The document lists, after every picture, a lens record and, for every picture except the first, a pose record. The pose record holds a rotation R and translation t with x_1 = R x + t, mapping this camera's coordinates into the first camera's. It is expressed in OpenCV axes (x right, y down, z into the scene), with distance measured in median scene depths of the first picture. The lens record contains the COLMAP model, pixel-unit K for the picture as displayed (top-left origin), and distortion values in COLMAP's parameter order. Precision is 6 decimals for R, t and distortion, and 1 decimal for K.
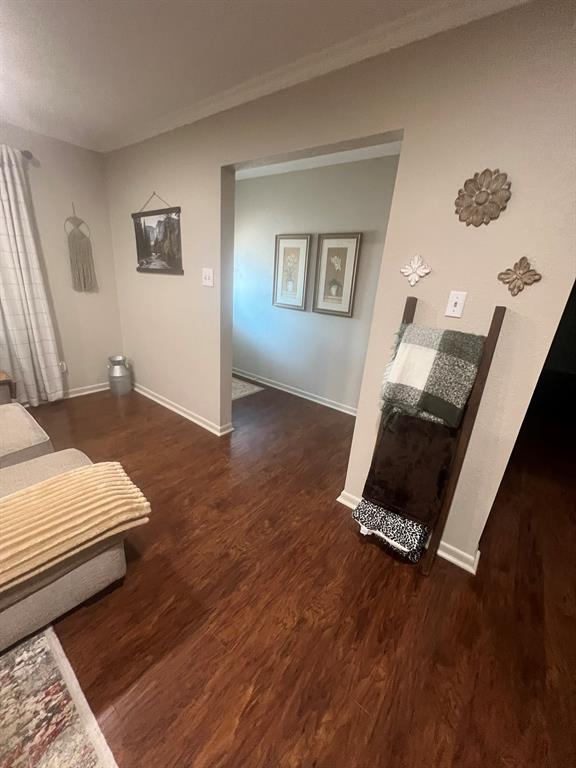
lens RADIAL K [[307.1, 0, 290.9], [0, 307.1, 386.1], [0, 0, 1]] dist [-0.000201, 0.000812]
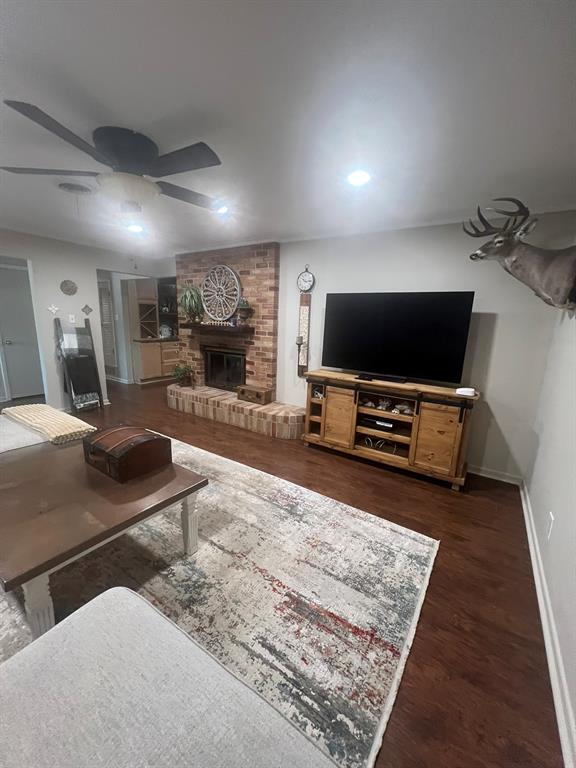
lens RADIAL K [[307.1, 0, 289.1], [0, 307.1, 384.1], [0, 0, 1]] dist [-0.000201, 0.000812]
pose [[-0.076883, -0.293440, 0.952881, -2.949768], [0.291317, 0.907394, 0.302937, 0.029306], [-0.953532, 0.300881, 0.015721, -0.992391]]
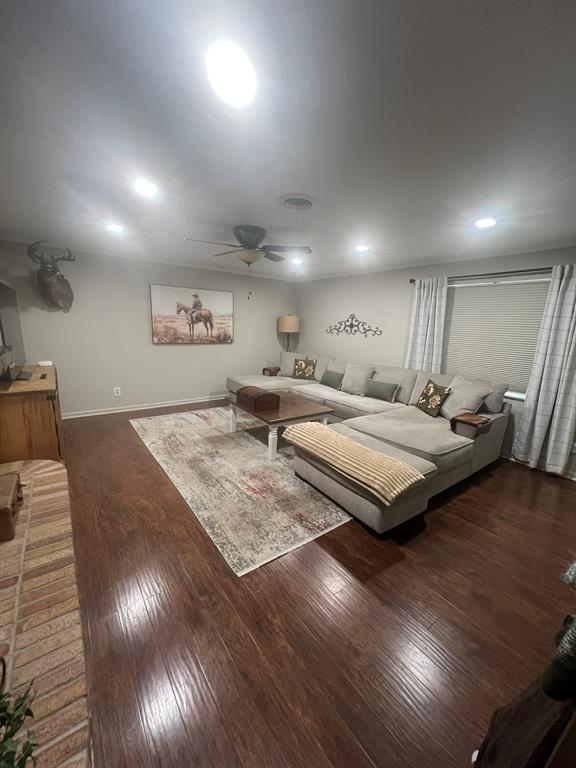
lens RADIAL K [[307.1, 0, 289.8], [0, 307.1, 382.5], [0, 0, 1]] dist [-0.000201, 0.000812]
pose [[-0.256847, 0.094738, -0.961797, 1.051593], [-0.380376, 0.904953, 0.190718, -0.211939], [0.888450, 0.414830, -0.196398, 0.615144]]
